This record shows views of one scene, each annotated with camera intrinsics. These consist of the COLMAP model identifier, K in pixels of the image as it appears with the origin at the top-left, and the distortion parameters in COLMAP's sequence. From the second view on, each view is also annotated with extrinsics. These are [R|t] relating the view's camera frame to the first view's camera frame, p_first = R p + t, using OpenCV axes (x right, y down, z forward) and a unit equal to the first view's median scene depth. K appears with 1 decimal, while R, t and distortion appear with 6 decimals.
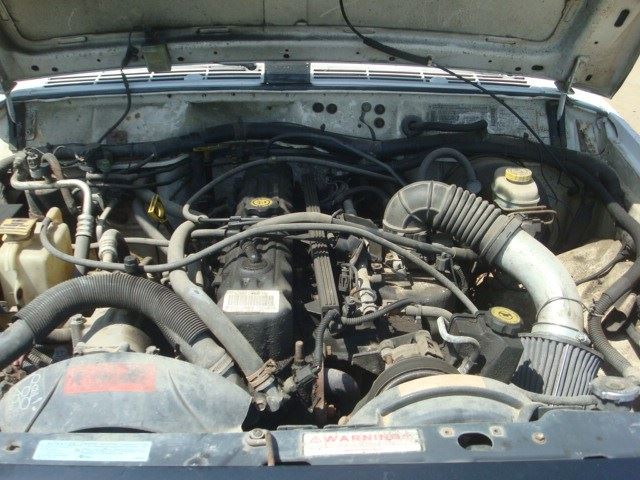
lens RADIAL K [[664.7, 0, 320.0], [0, 664.7, 240.0], [0, 0, 1]] dist [-0.097116, -0.045996]
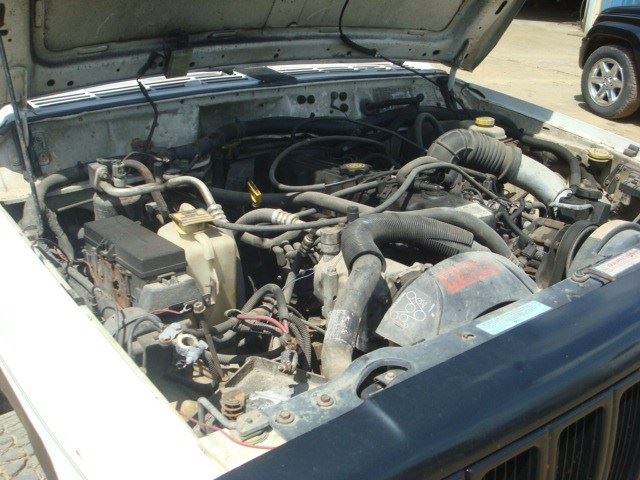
lens RADIAL K [[668.0, 0, 320.0], [0, 668.0, 240.0], [0, 0, 1]] dist [-0.087266, -0.026901]
pose [[0.810959, -0.212696, 0.545075, -0.678648], [0.256966, 0.966406, -0.005207, 0.050110], [-0.525656, 0.144288, 0.838371, 0.058047]]
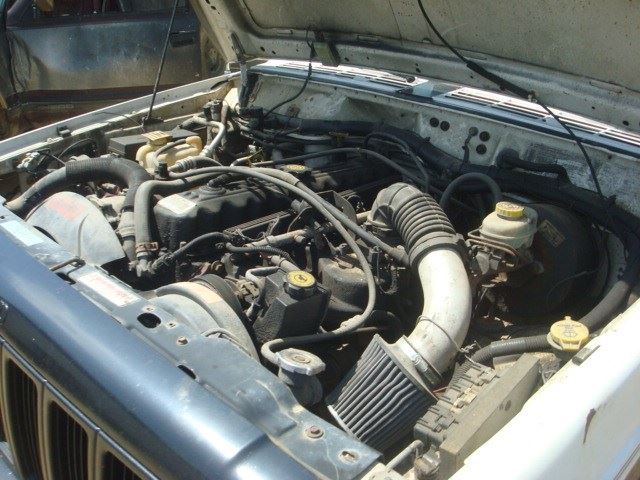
lens RADIAL K [[668.0, 0, 320.0], [0, 668.0, 240.0], [0, 0, 1]] dist [-0.087266, -0.026901]
pose [[0.697781, 0.304734, -0.648258, 0.647602], [-0.364516, 0.930116, 0.044867, -0.003688], [0.616627, 0.204993, 0.760098, 0.110799]]
